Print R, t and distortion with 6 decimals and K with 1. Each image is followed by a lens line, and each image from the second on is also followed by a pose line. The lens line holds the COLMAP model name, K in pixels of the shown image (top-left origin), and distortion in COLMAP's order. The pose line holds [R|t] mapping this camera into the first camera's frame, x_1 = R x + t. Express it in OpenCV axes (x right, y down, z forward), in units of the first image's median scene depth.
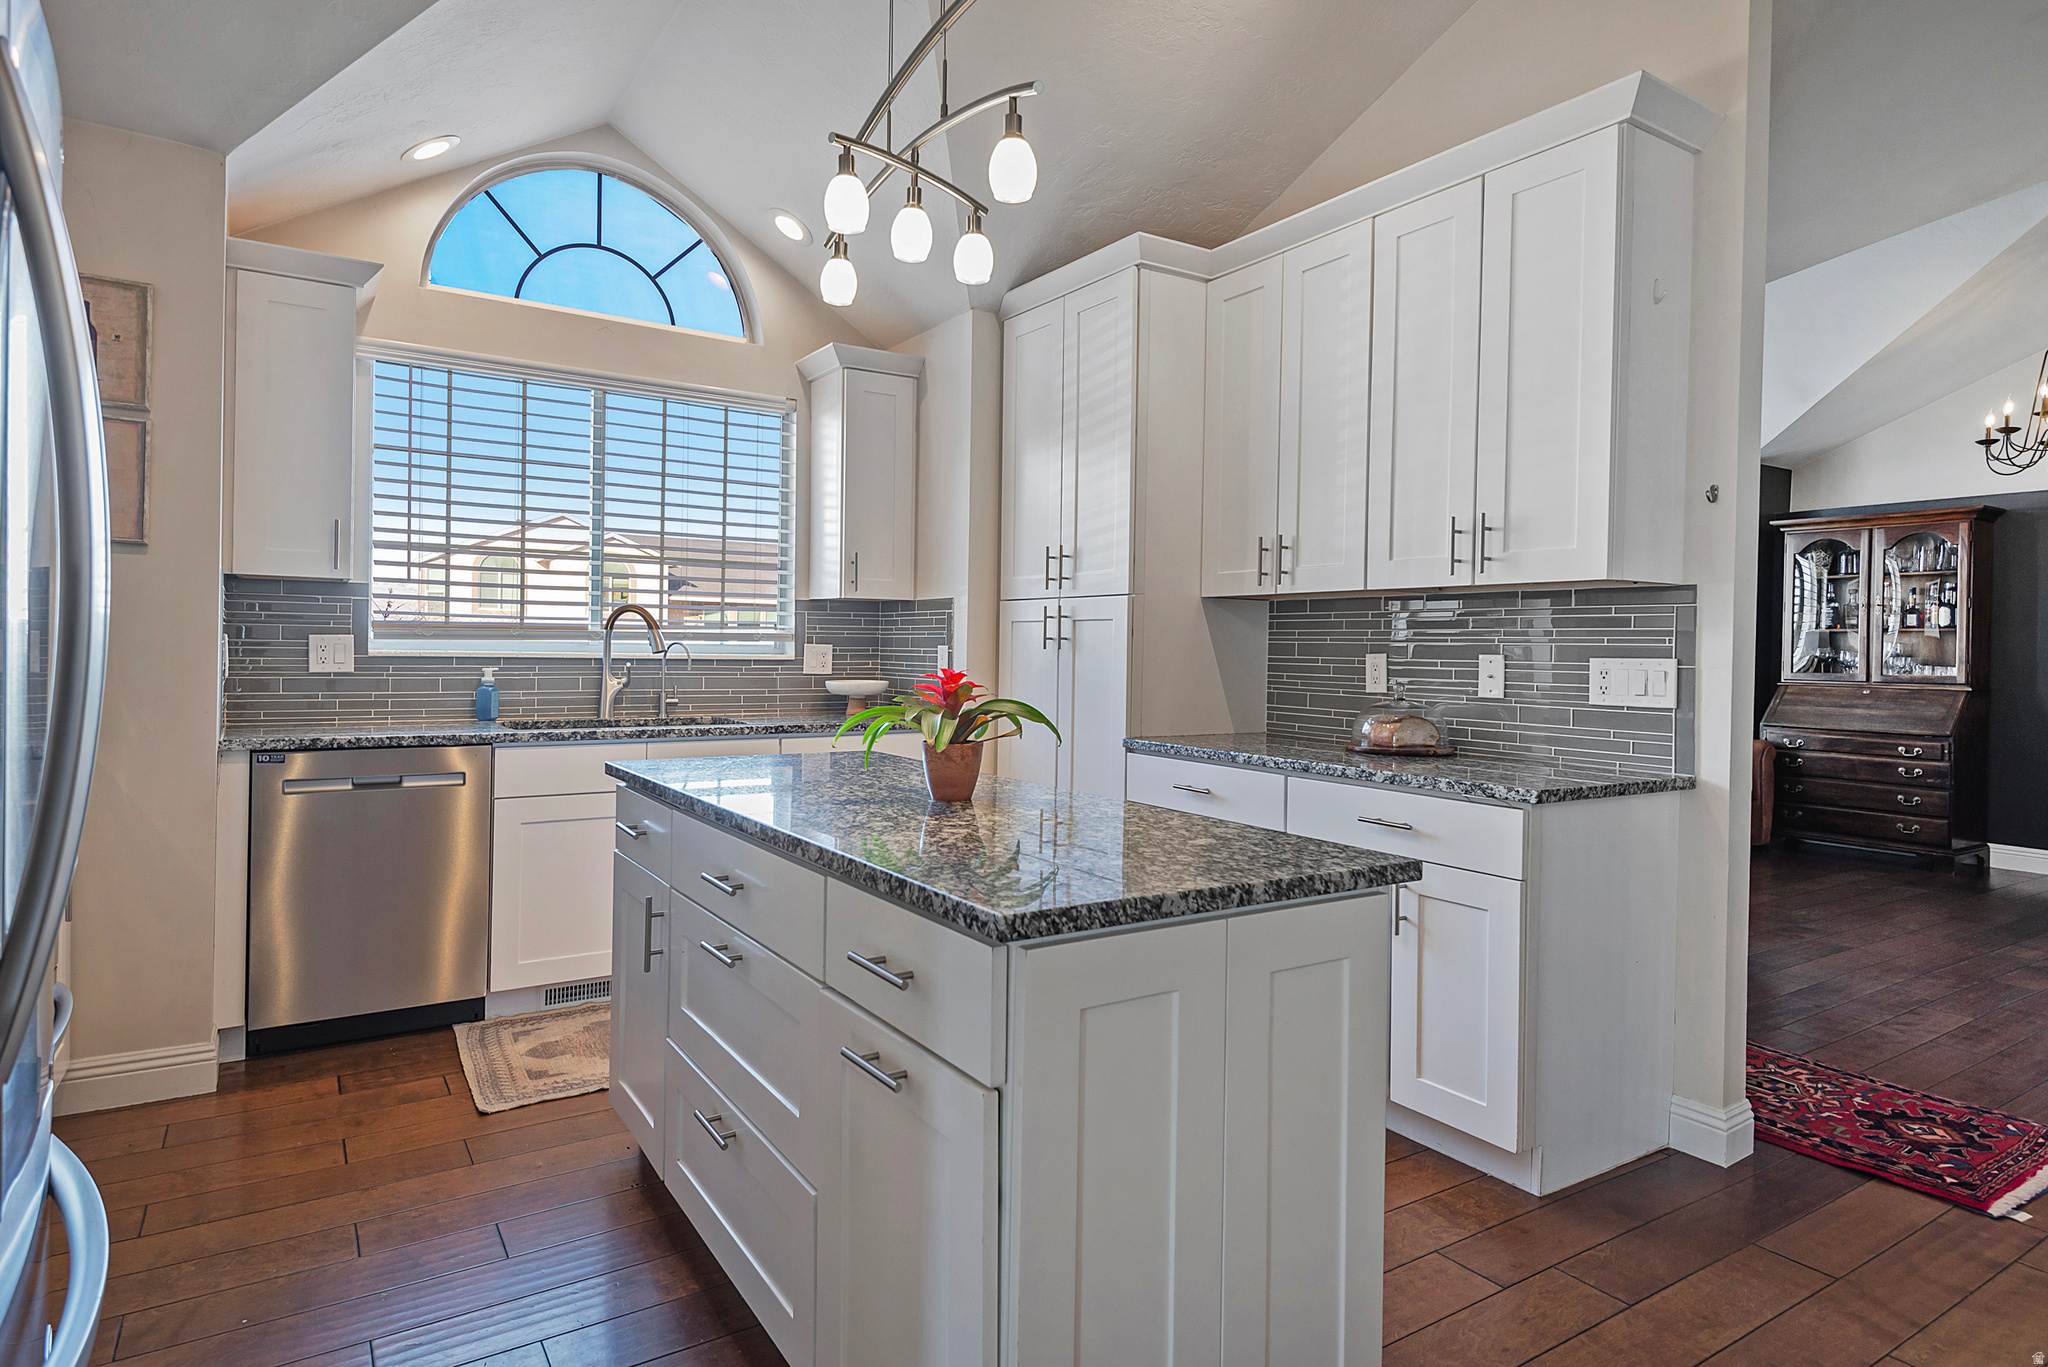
lens RADIAL K [[1111.4, 0, 1026.9], [0, 1111.4, 652.0], [0, 0, 1]] dist [0.020808, -0.012143]
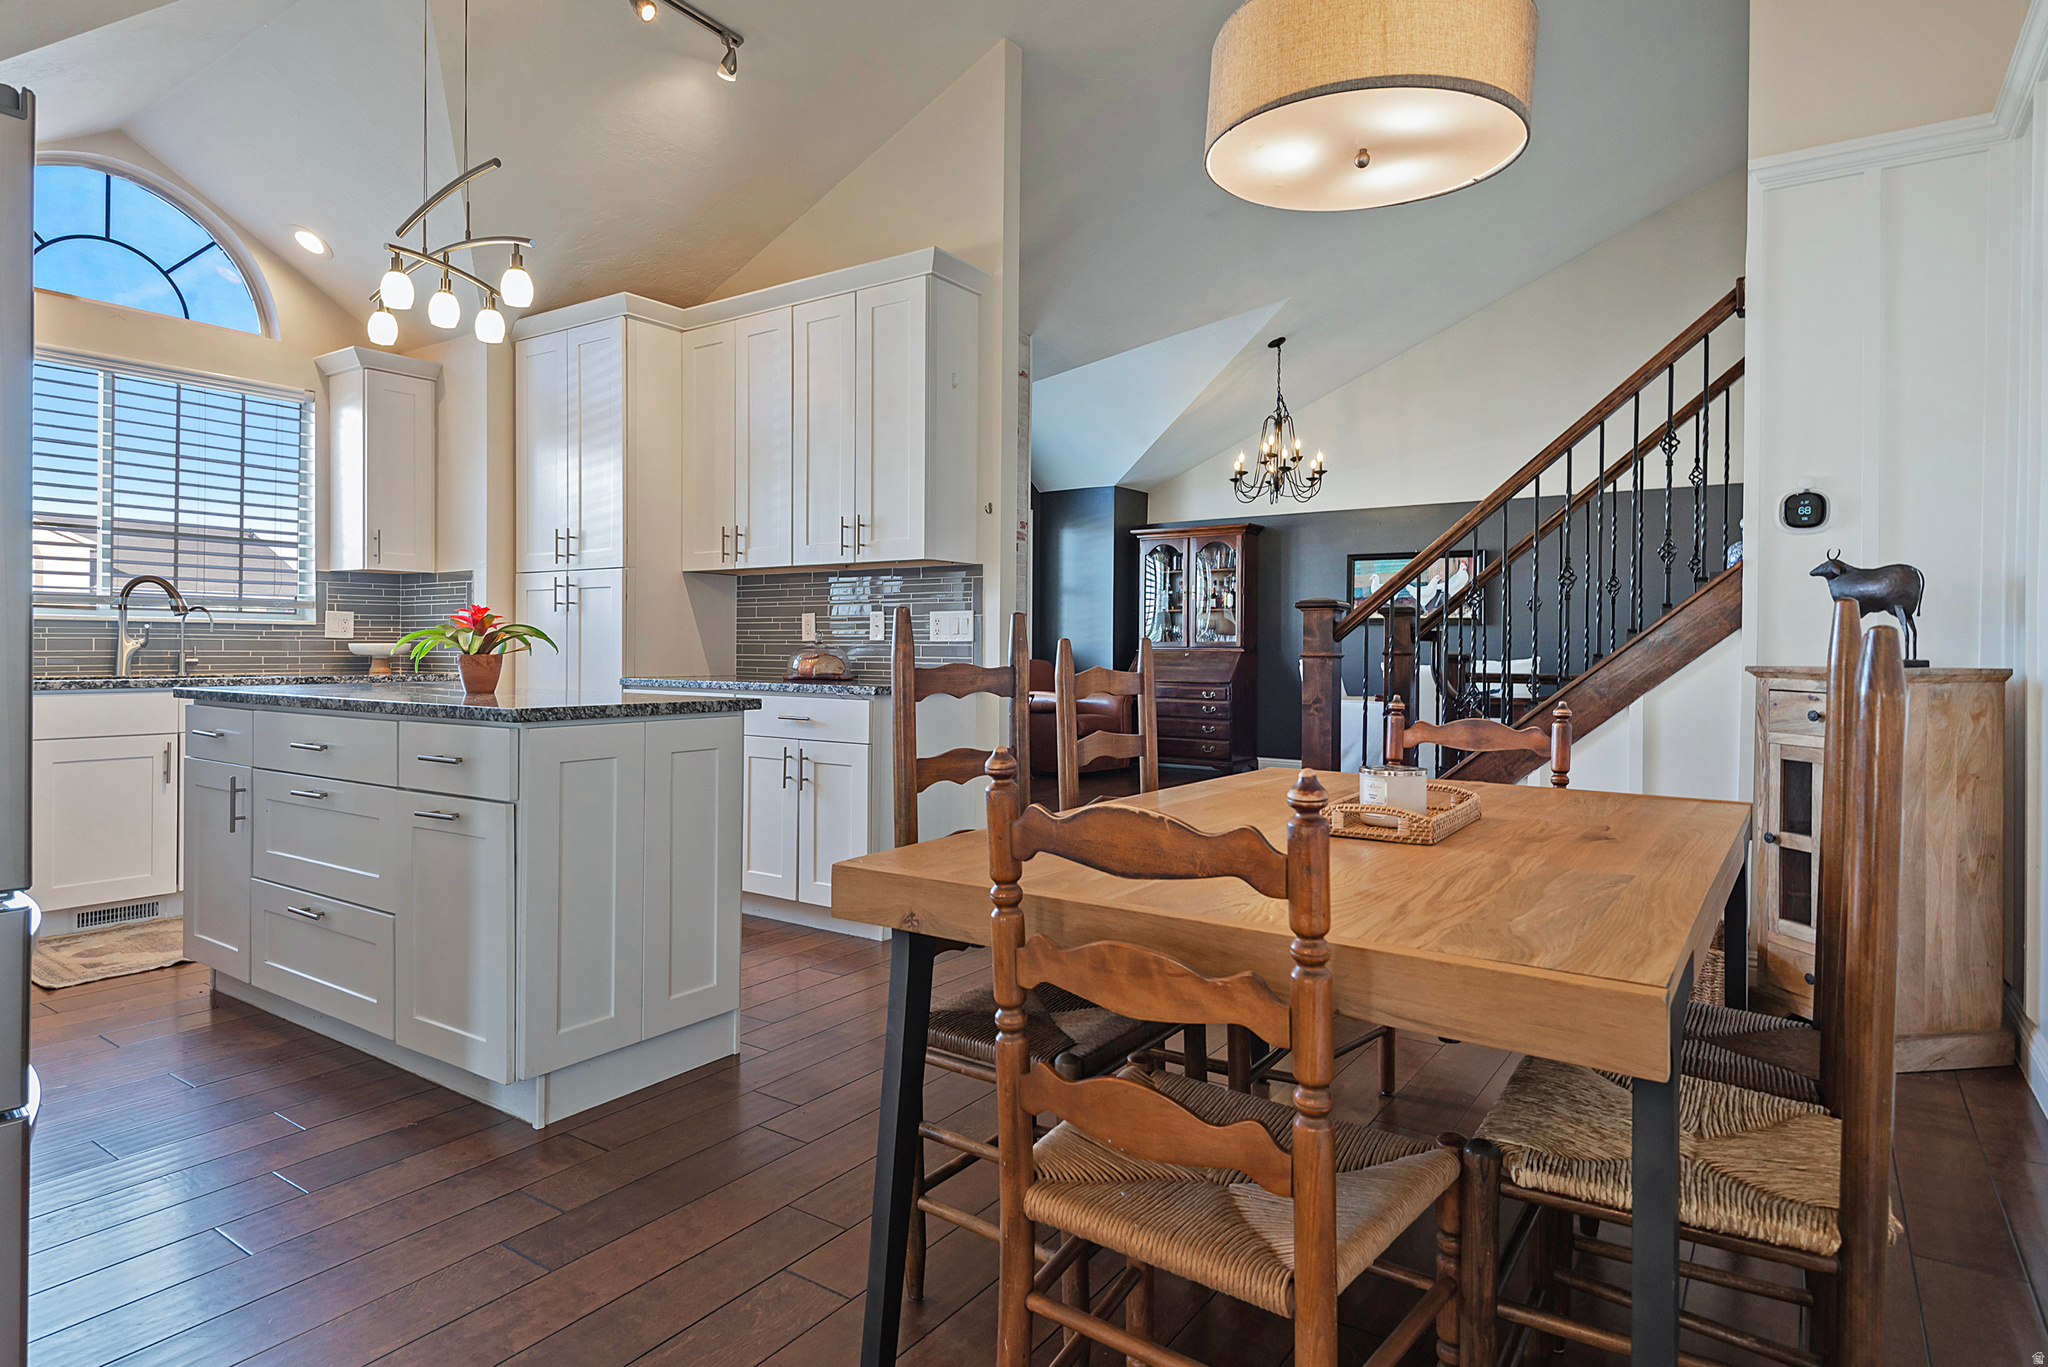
lens RADIAL K [[1111.4, 0, 975.1], [0, 1111.4, 664.5], [0, 0, 1]] dist [0.020808, -0.012143]
pose [[0.934733, -0.012569, 0.355127, 0.012282], [0.007651, 0.999854, 0.015249, 0.043064], [-0.355267, -0.011537, 0.934694, -0.354504]]
